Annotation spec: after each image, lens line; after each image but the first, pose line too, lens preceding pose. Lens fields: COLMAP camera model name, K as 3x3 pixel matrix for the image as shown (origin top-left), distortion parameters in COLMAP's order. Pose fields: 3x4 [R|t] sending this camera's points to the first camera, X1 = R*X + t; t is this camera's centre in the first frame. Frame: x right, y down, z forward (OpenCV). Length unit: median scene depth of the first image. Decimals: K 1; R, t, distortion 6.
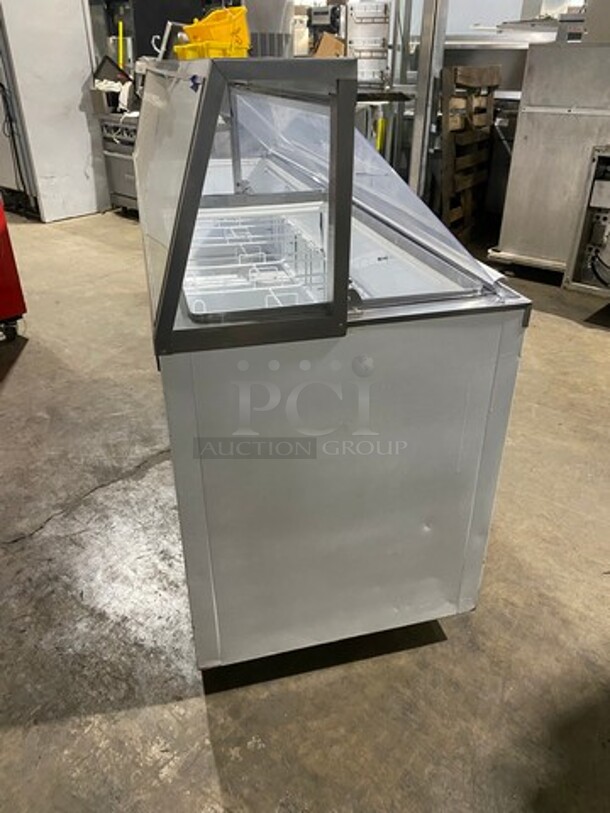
lens RADIAL K [[619.6, 0, 305.0], [0, 619.6, 406.5], [0, 0, 1]] dist [0.025492, -0.001519]
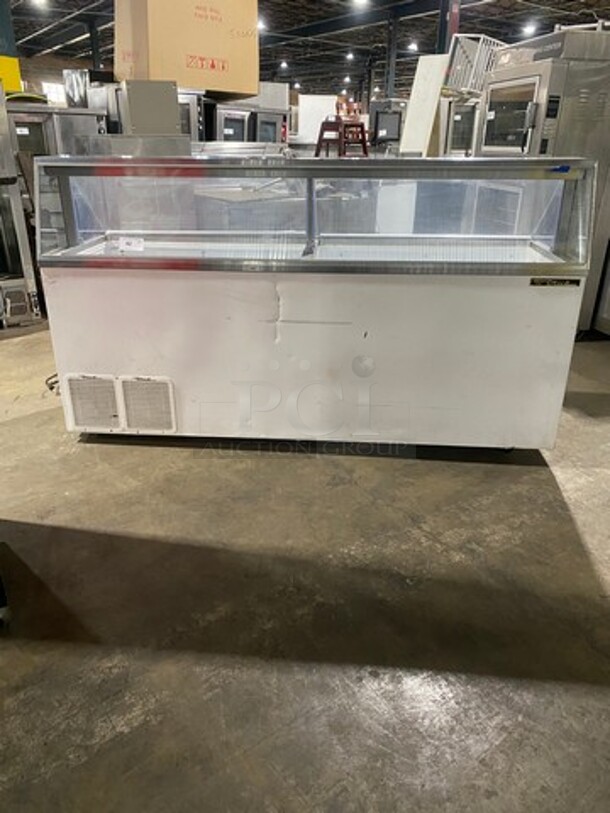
lens RADIAL K [[619.6, 0, 305.0], [0, 619.6, 406.5], [0, 0, 1]] dist [0.025492, -0.001519]
pose [[0.320075, -0.407043, 0.855493, -1.286455], [0.452622, 0.858977, 0.239356, -0.334812], [-0.832277, 0.310603, 0.459174, 0.429180]]
